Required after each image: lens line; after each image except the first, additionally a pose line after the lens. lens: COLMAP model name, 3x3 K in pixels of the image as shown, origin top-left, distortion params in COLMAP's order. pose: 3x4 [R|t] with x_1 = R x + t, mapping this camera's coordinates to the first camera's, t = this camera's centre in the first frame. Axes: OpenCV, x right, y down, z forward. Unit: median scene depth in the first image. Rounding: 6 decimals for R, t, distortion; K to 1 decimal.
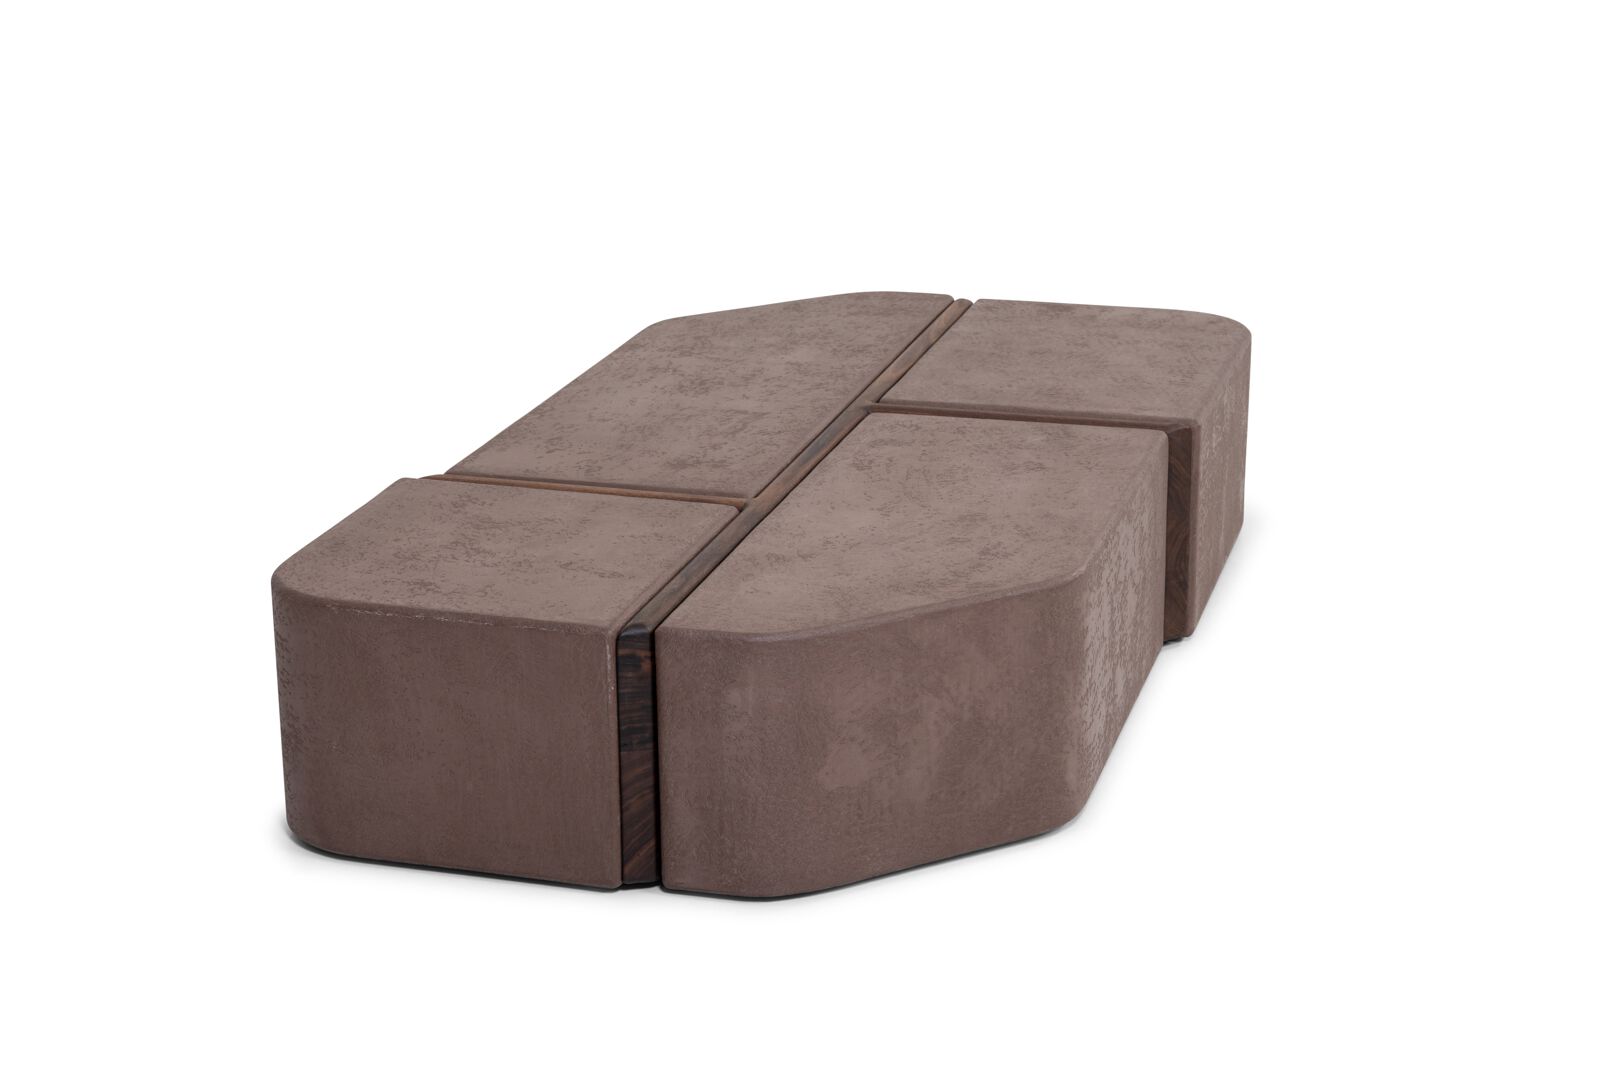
lens RADIAL K [[2930.5, 0, 814.3], [0, 2930.5, 532.4], [0, 0, 1]] dist [0.003997, 0.000000]
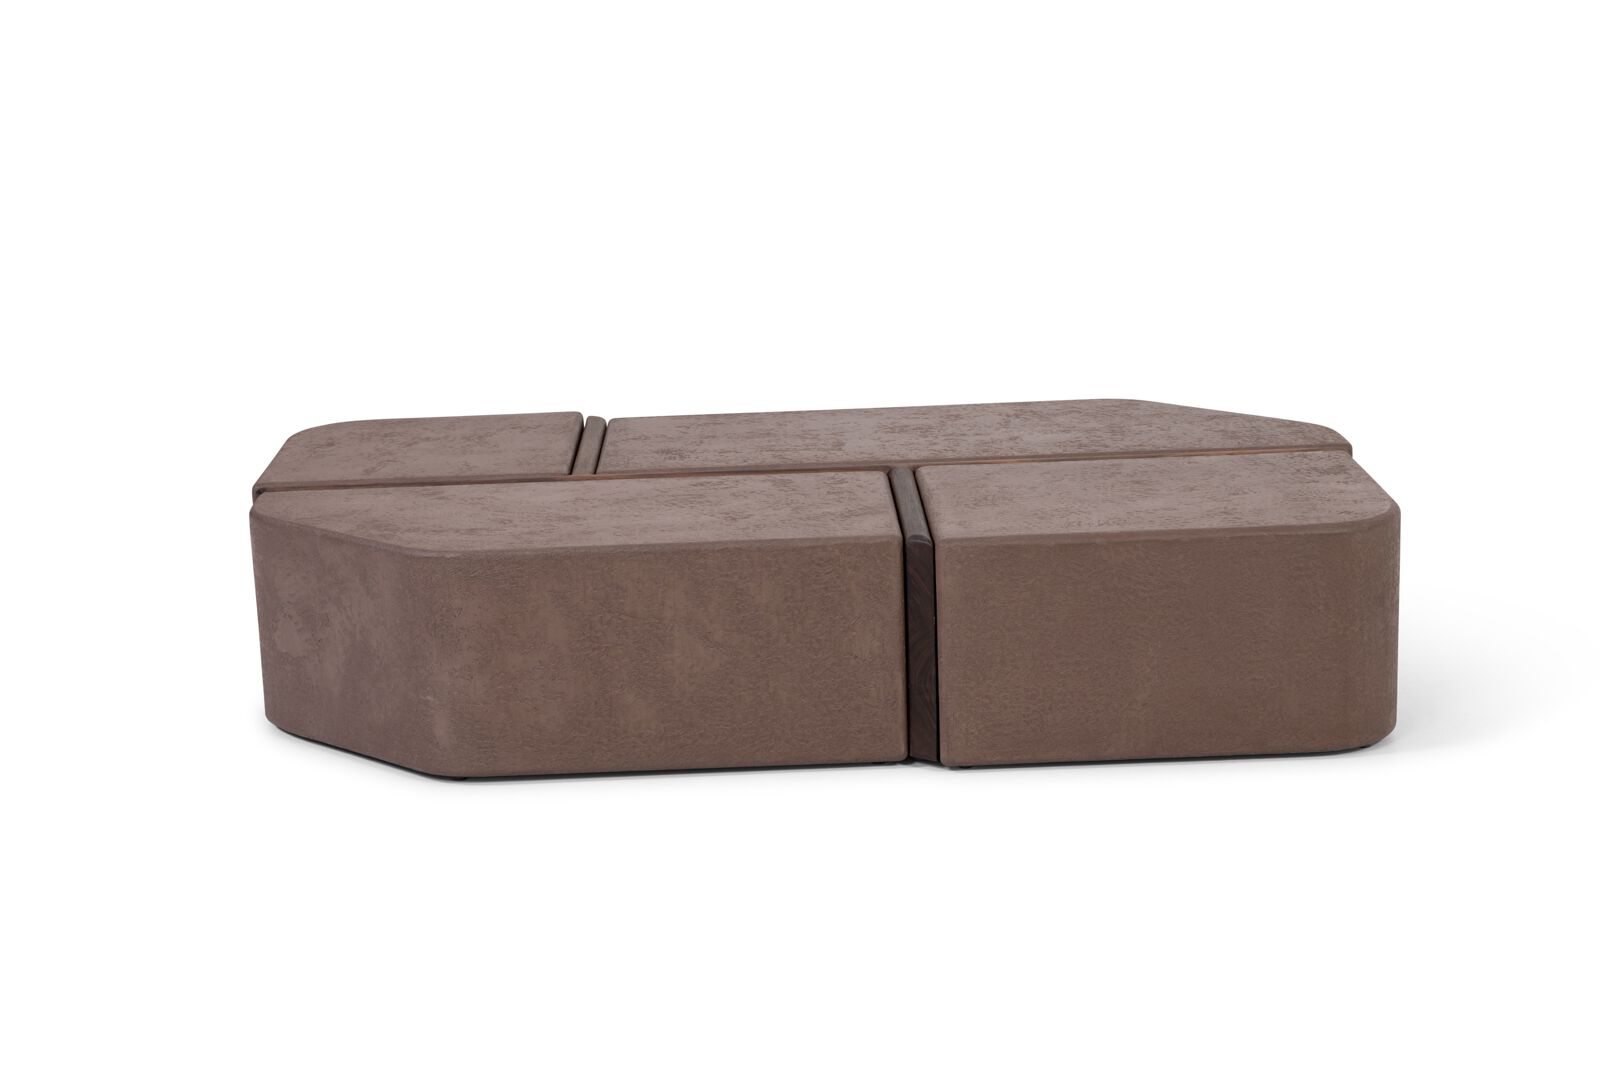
lens RADIAL K [[2930.5, 0, 805.4], [0, 2930.5, 531.7], [0, 0, 1]] dist [0.003997, 0.000000]
pose [[0.295164, 0.225319, -0.928499, 1.127012], [-0.266421, 0.952660, 0.146488, -0.189169], [0.917550, 0.204133, 0.341220, 0.694644]]
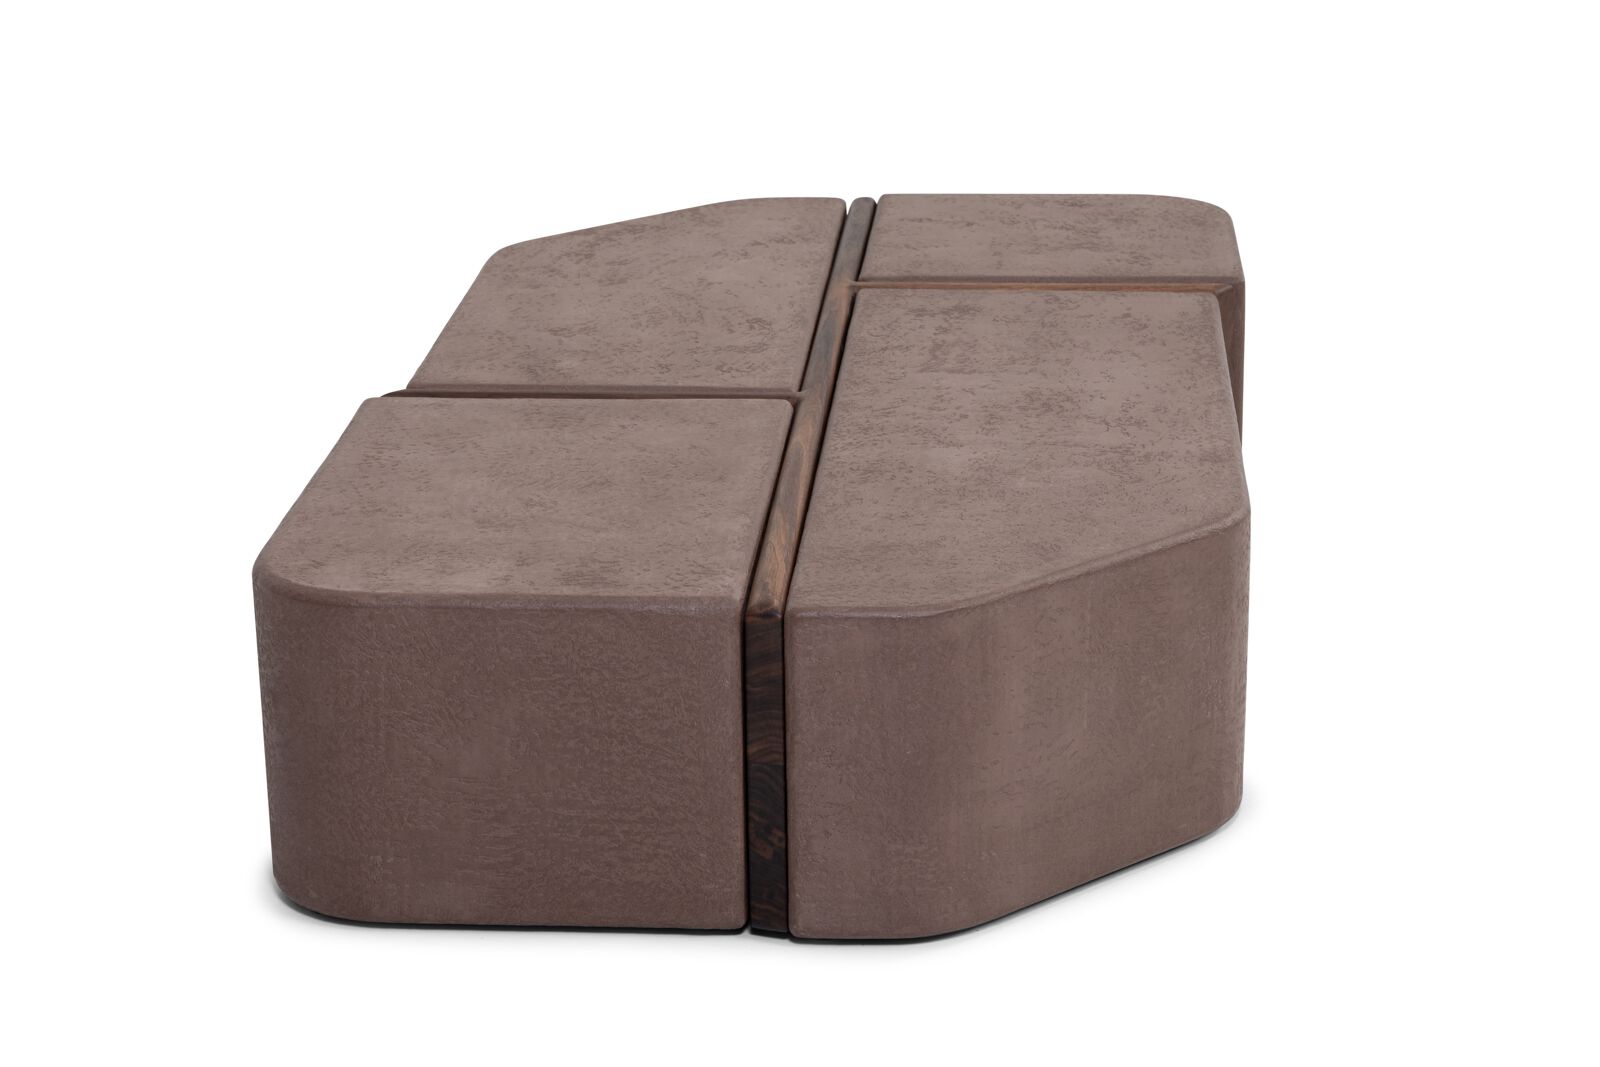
lens RADIAL K [[3441.0, 0, 802.6], [0, 3441.0, 534.8], [0, 0, 1]] dist [-0.165620, 0.000000]
pose [[-0.978462, 0.082953, -0.189028, 0.212927], [-0.045099, 0.807683, 0.587889, -0.604517], [0.201441, 0.583752, -0.786546, 1.944390]]
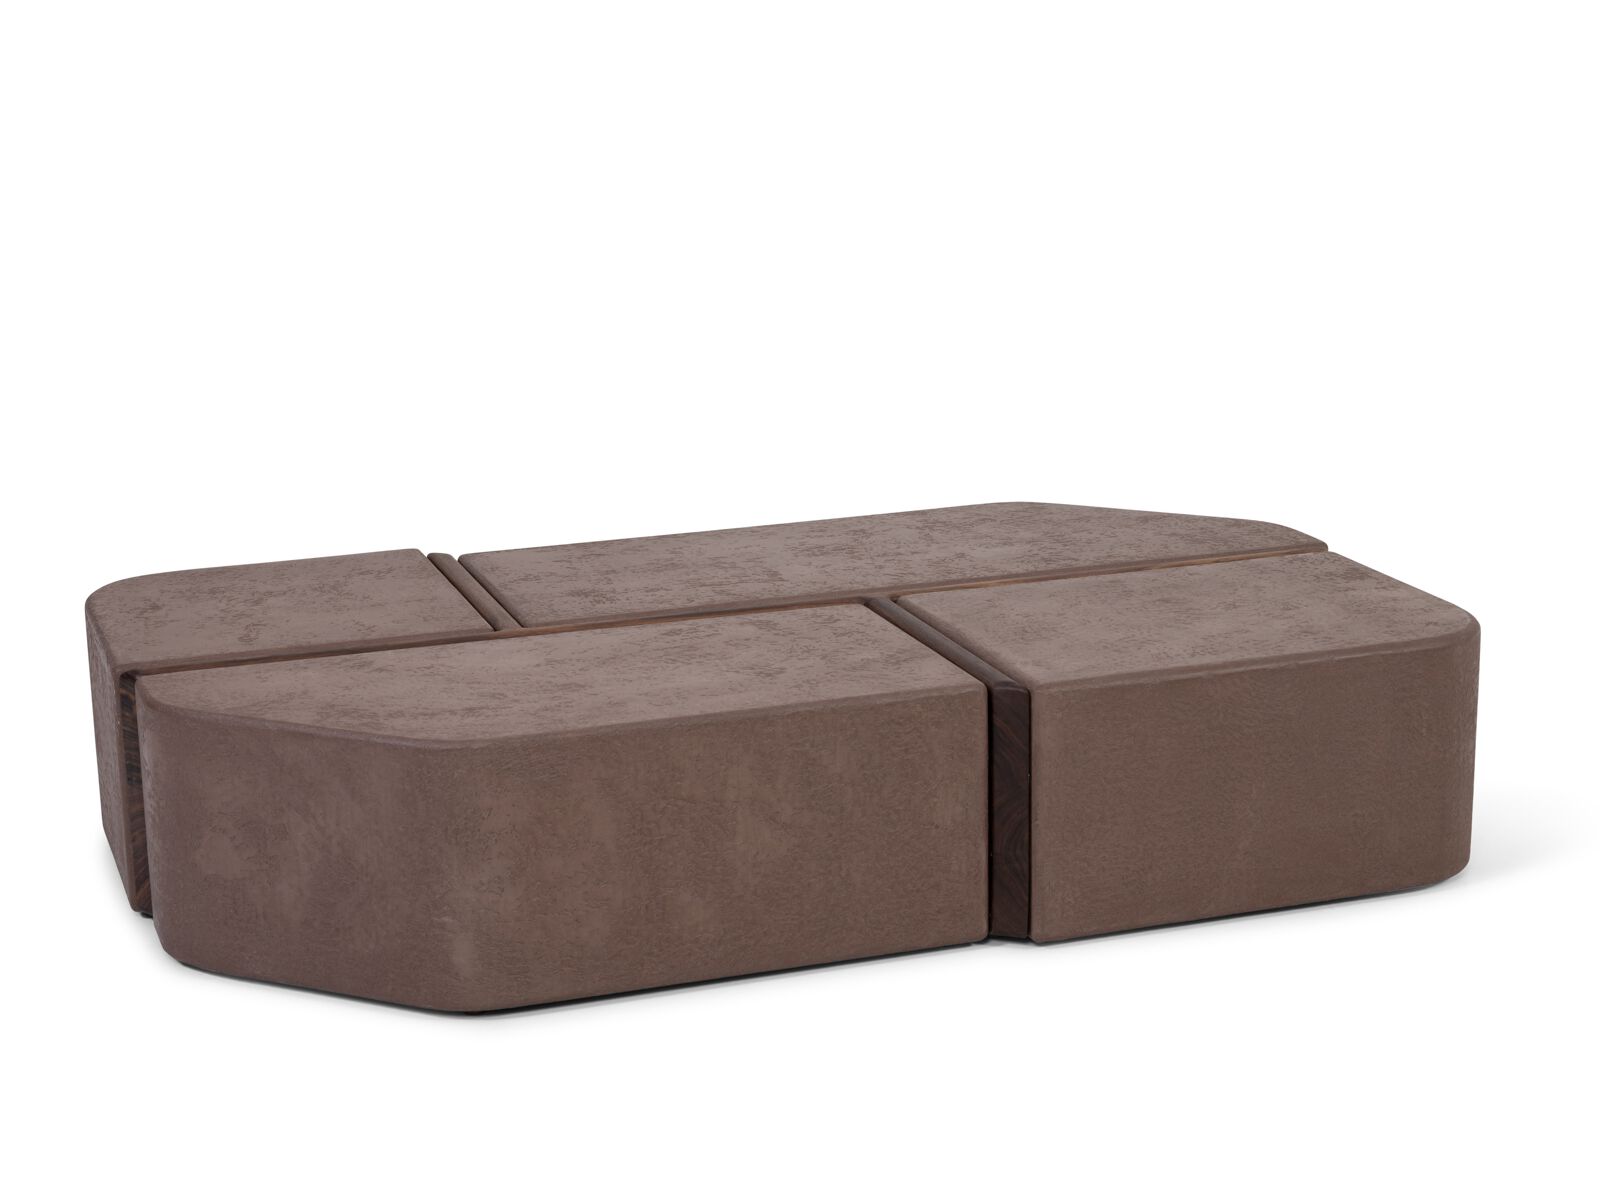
lens RADIAL K [[2913.6, 0, 801.7], [0, 2913.6, 595.6], [0, 0, 1]] dist [0.000080, 0.000000]
pose [[0.573421, 0.202128, -0.793935, 0.831979], [-0.242024, 0.967629, 0.071546, -0.117929], [0.782696, 0.151126, 0.603778, 0.483746]]
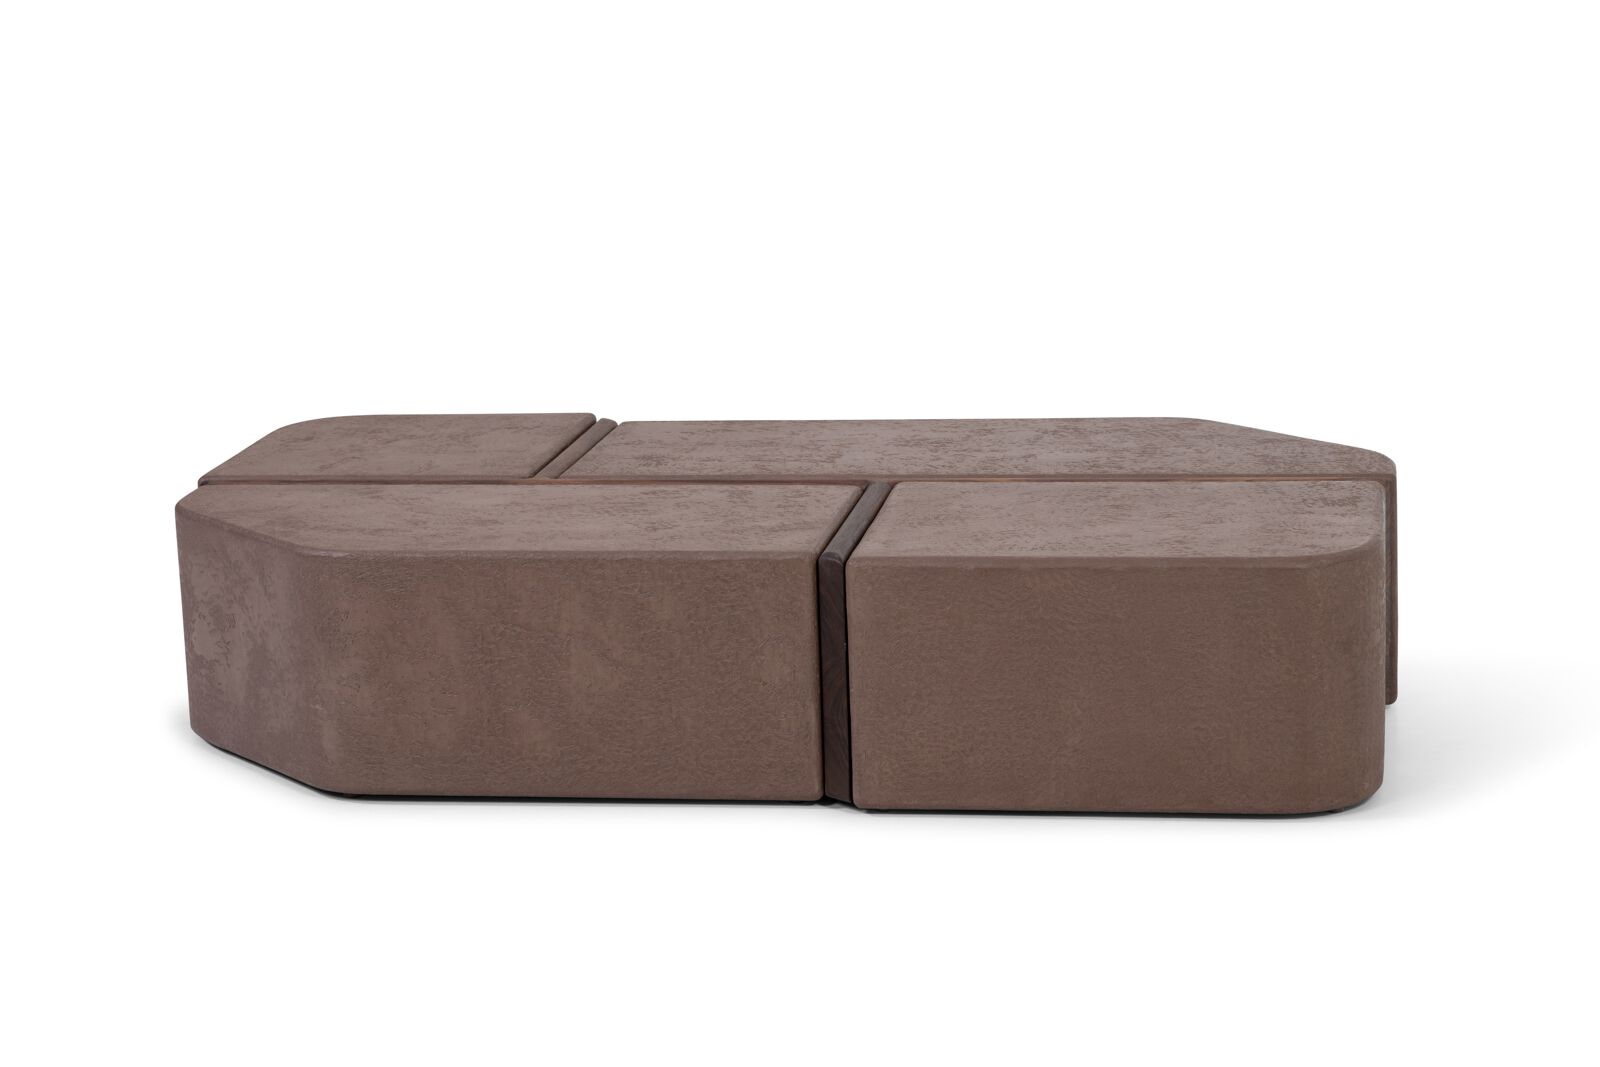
lens RADIAL K [[3629.1, 0, 800.3], [0, 3629.1, 534.9], [0, 0, 1]] dist [0.030151, 0.000000]
pose [[0.114101, 0.217040, -0.969471, 1.319163], [-0.274492, 0.944745, 0.179198, -0.262703], [0.954796, 0.245665, 0.167371, 0.886169]]
